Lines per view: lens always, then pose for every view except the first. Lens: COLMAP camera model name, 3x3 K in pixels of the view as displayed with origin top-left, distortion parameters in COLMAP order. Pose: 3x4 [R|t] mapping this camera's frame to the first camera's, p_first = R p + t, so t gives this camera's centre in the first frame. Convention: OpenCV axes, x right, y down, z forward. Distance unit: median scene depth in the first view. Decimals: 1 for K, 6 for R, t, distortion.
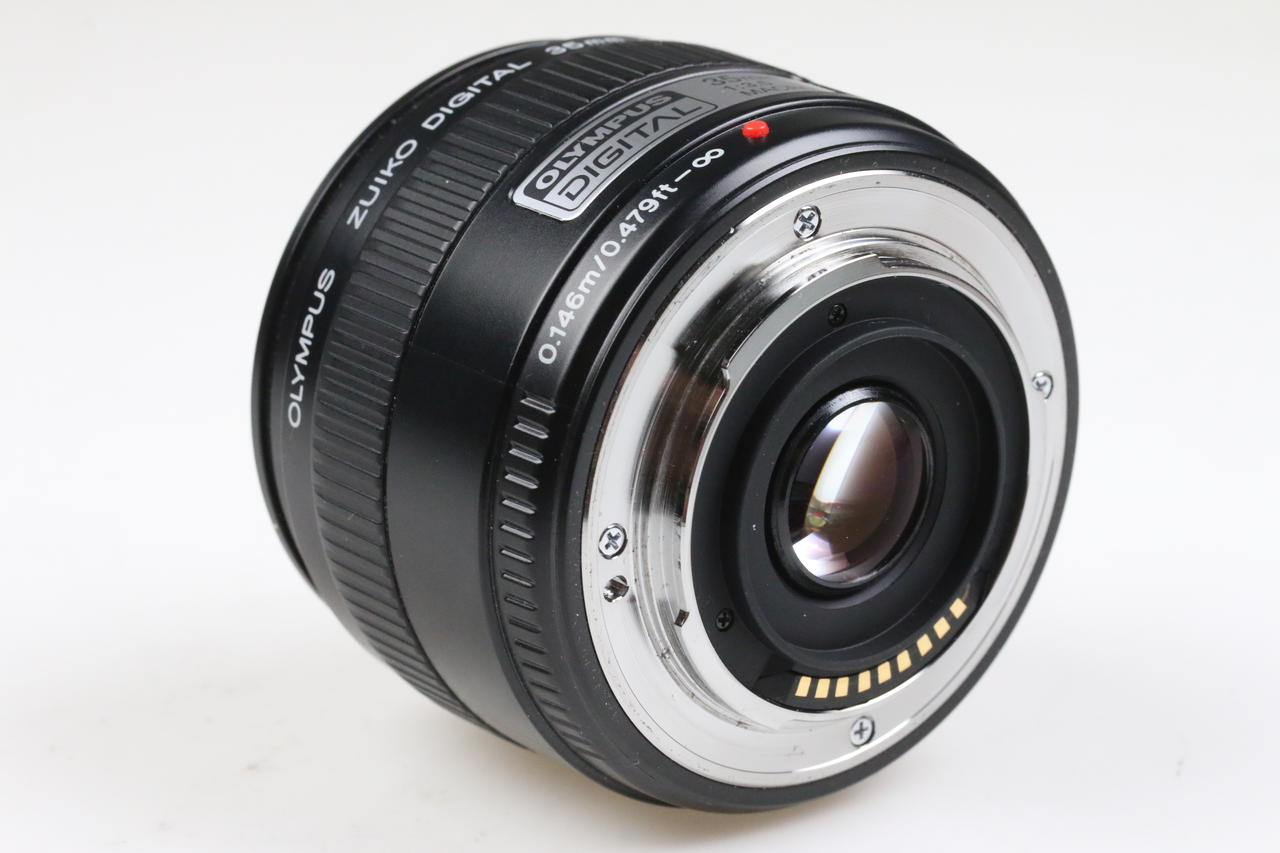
lens RADIAL K [[4315.3, 0, 640.0], [0, 4315.3, 426.5], [0, 0, 1]] dist [-0.158049, -0.707303]
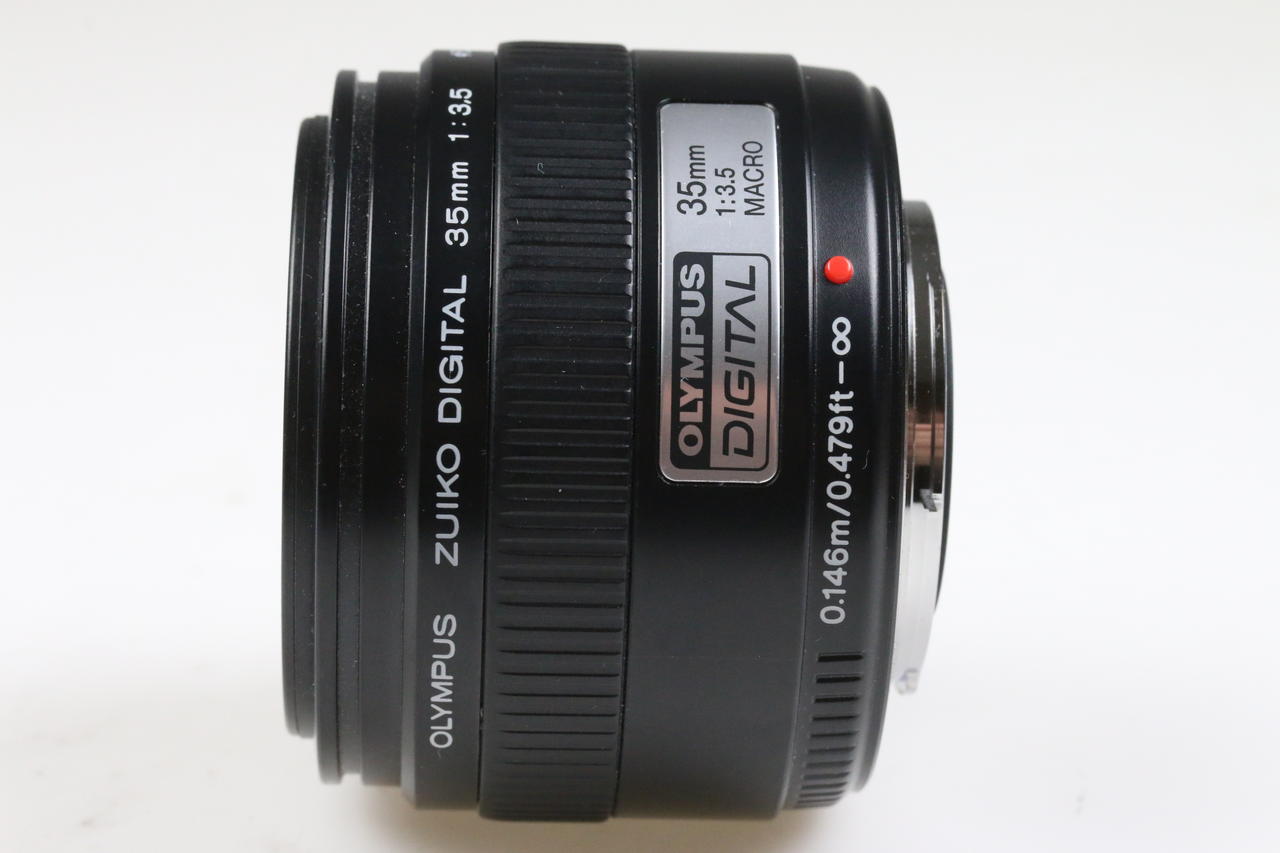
lens RADIAL K [[4315.3, 0, 640.0], [0, 4315.3, 426.5], [0, 0, 1]] dist [-0.158049, -0.707303]
pose [[0.619642, -0.638833, 0.456001, -0.440299], [0.214020, 0.696484, 0.684912, -0.683600], [-0.755142, -0.326807, 0.568294, 0.490462]]
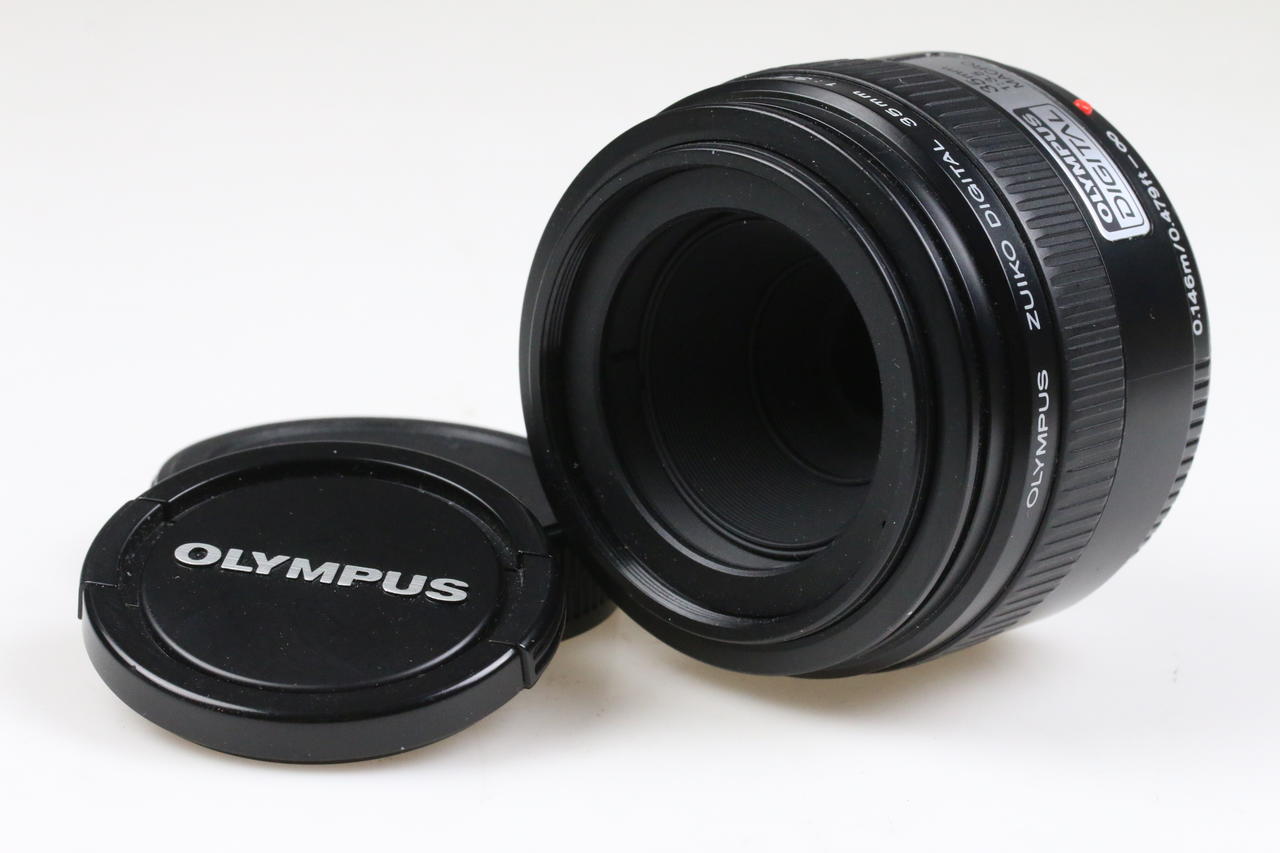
lens RADIAL K [[4315.3, 0, 640.0], [0, 4315.3, 426.5], [0, 0, 1]] dist [-0.158049, -0.707303]
pose [[-0.159303, -0.468760, 0.868842, -1.095786], [0.047686, 0.875400, 0.481041, -0.600850], [-0.986077, 0.118063, -0.117101, 1.279319]]
